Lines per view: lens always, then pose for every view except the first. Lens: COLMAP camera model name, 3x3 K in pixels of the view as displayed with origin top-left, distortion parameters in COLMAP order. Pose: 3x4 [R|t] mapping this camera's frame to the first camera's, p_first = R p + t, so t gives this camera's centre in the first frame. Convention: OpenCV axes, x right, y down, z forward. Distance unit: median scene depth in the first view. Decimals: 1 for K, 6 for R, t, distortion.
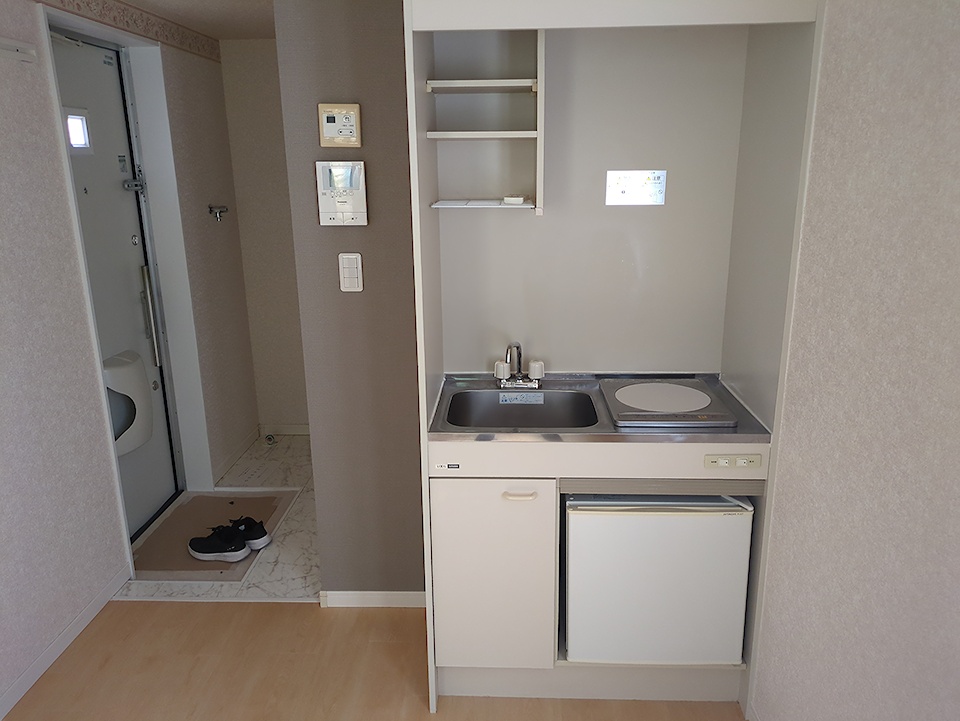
lens RADIAL K [[715.3, 0, 480.0], [0, 715.3, 360.5], [0, 0, 1]] dist [0.014213, -0.004156]
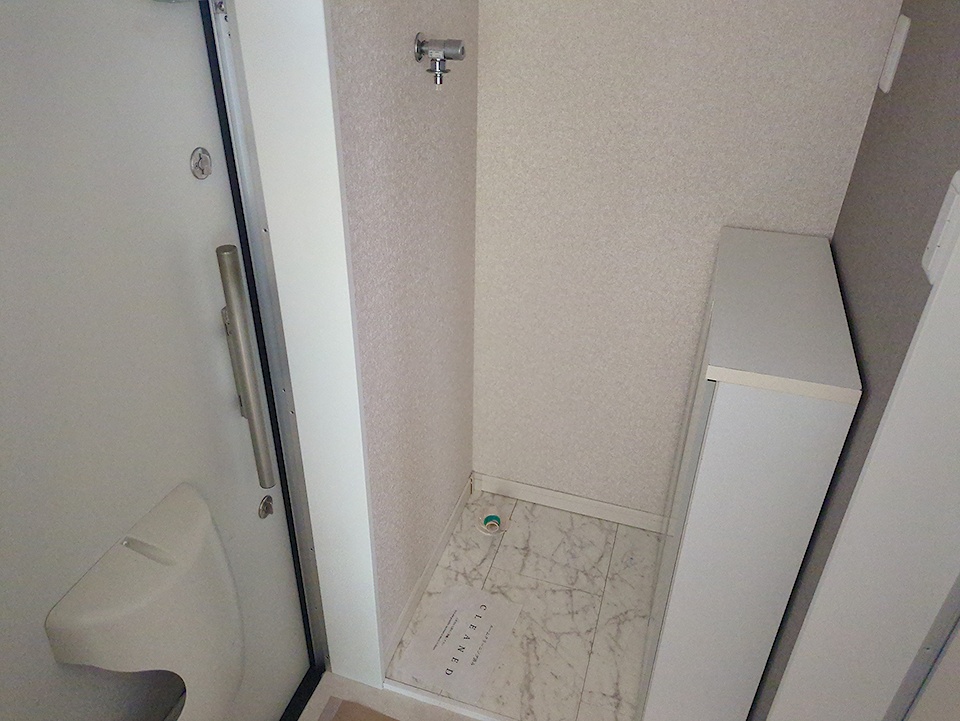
lens RADIAL K [[714.3, 0, 465.6], [0, 714.3, 362.8], [0, 0, 1]] dist [0.041024, -0.004397]
pose [[0.959605, 0.166270, -0.226965, -0.274300], [-0.094358, 0.950164, 0.297129, -0.191328], [0.265058, -0.263710, 0.927470, 0.702454]]
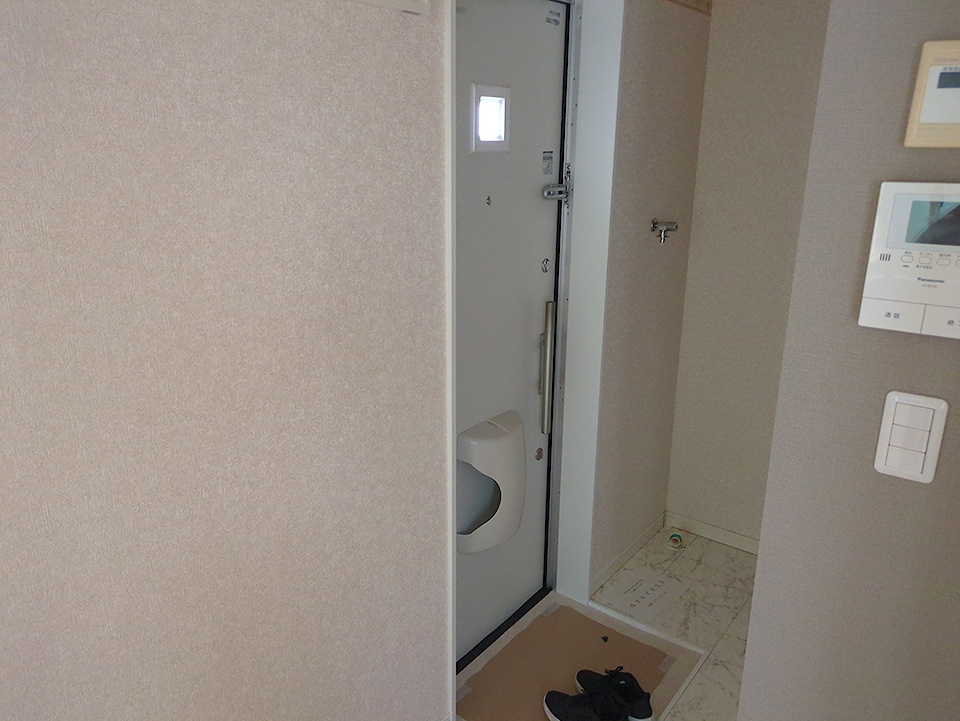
lens RADIAL K [[714.3, 0, 465.6], [0, 714.3, 362.8], [0, 0, 1]] dist [0.041024, -0.004397]
pose [[0.808068, 0.181015, -0.560589, -0.114147], [-0.167966, 0.982915, 0.075268, -0.110816], [0.564636, 0.033338, 0.824667, 0.345407]]
